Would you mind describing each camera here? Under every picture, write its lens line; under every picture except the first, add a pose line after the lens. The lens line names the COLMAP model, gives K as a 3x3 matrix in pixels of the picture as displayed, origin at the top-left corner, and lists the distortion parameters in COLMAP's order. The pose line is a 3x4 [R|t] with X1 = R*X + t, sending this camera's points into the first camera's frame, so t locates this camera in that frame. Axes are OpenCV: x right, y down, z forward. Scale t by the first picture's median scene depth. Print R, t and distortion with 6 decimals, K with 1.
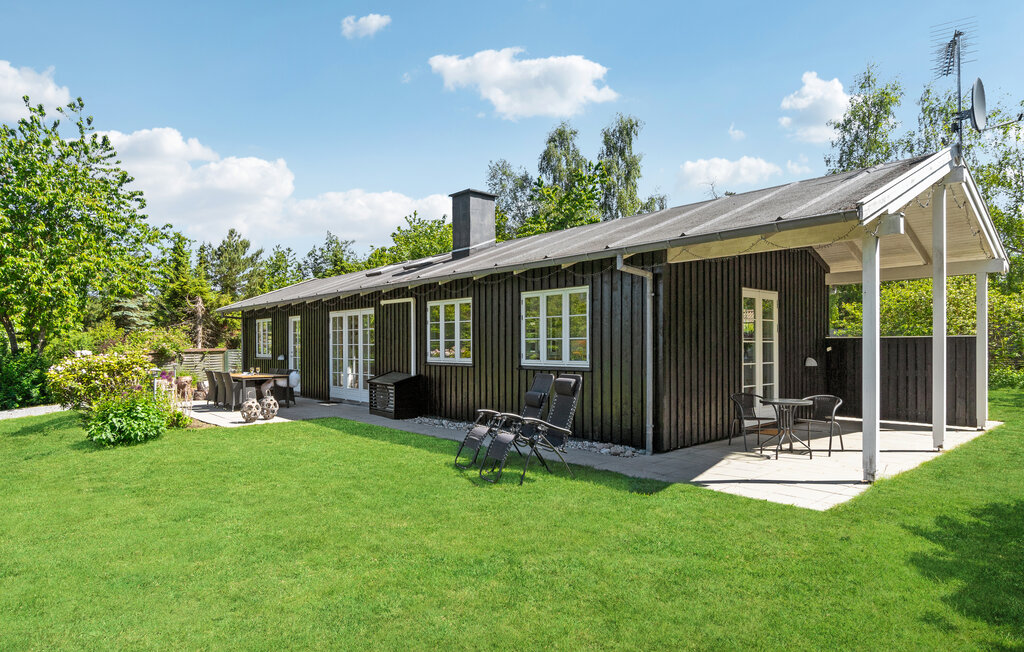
lens RADIAL K [[567.4, 0, 522.8], [0, 567.4, 327.3], [0, 0, 1]] dist [0.004626, 0.000318]
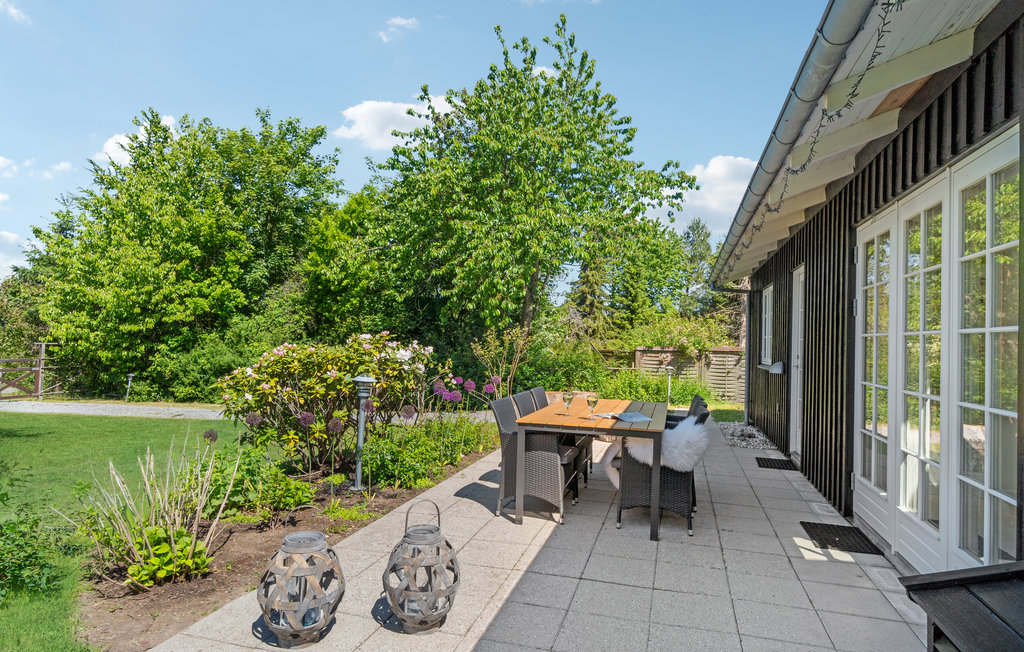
lens RADIAL K [[567.4, 0, 522.8], [0, 567.4, 327.3], [0, 0, 1]] dist [0.004626, 0.000318]
pose [[0.504996, 0.007006, -0.863093, -0.171090], [-0.013909, 0.999903, -0.000022, 0.028608], [0.863010, 0.012016, 0.505045, 0.707298]]
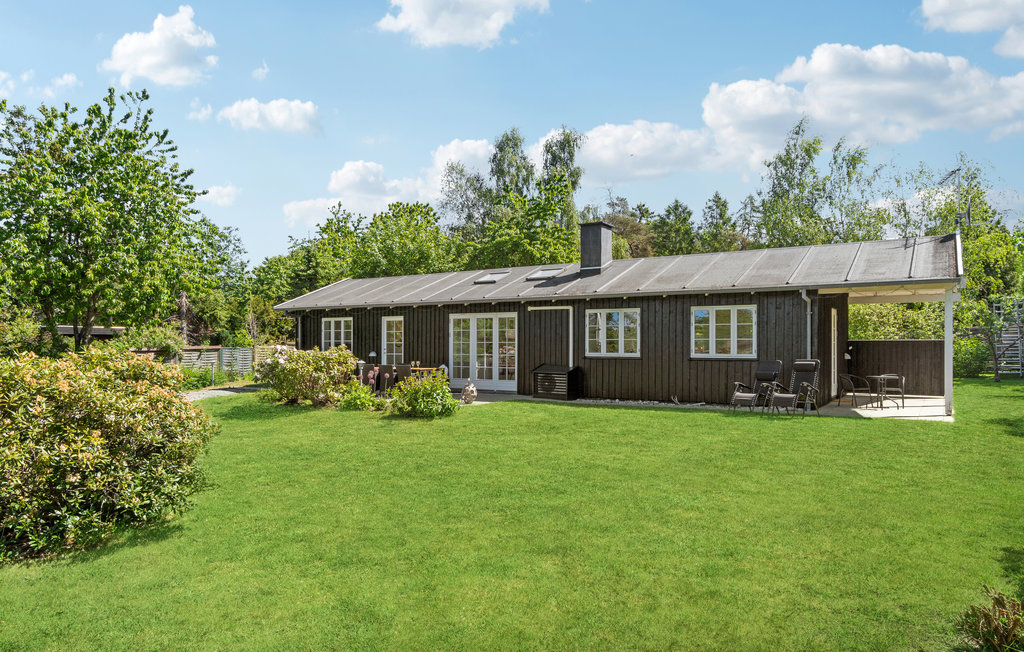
lens RADIAL K [[656.9, 0, 512.0], [0, 656.9, 326.0], [0, 0, 1]] dist [-0.064938, -0.000530]
pose [[0.956675, 0.016412, 0.290695, -0.597320], [-0.015855, 0.999865, -0.004271, 0.000614], [-0.290726, -0.000523, 0.956806, -0.295860]]
